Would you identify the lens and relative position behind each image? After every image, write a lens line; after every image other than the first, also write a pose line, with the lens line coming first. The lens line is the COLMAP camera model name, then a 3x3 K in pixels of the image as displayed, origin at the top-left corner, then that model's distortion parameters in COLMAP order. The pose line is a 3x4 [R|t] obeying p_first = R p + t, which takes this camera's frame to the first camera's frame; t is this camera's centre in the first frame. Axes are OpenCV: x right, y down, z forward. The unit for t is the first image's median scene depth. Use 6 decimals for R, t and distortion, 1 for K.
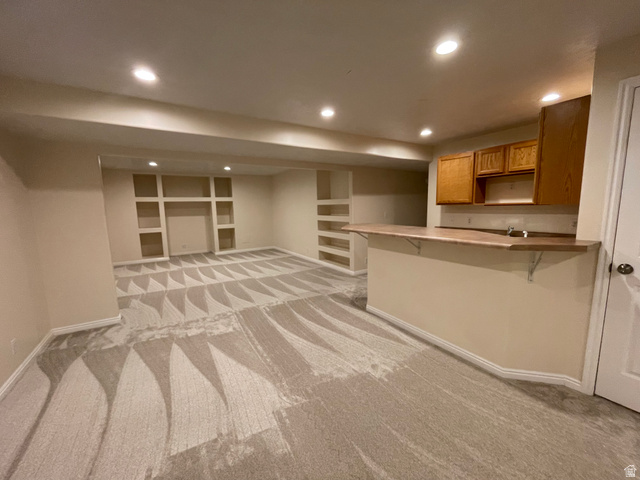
lens RADIAL K [[262.0, 0, 320.0], [0, 262.0, 241.0], [0, 0, 1]] dist [-0.002580, -0.000343]
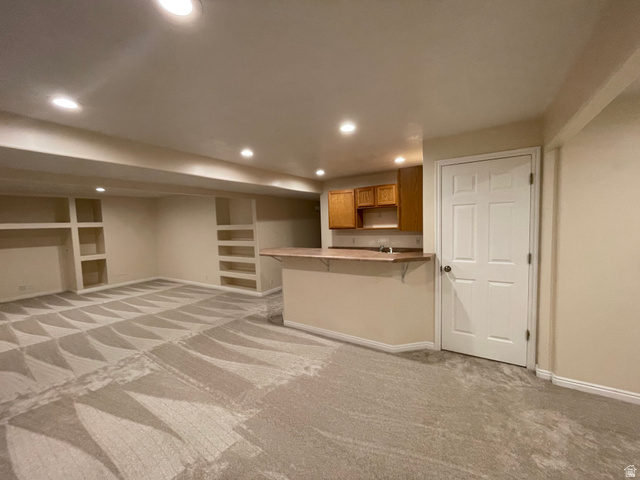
lens RADIAL K [[262.0, 0, 319.5], [0, 262.0, 241.6], [0, 0, 1]] dist [-0.002580, -0.000343]
pose [[0.903327, -0.039696, 0.427112, -0.146425], [0.071775, 0.995659, -0.059263, -0.013708], [-0.422905, 0.084189, 0.902255, -0.096938]]
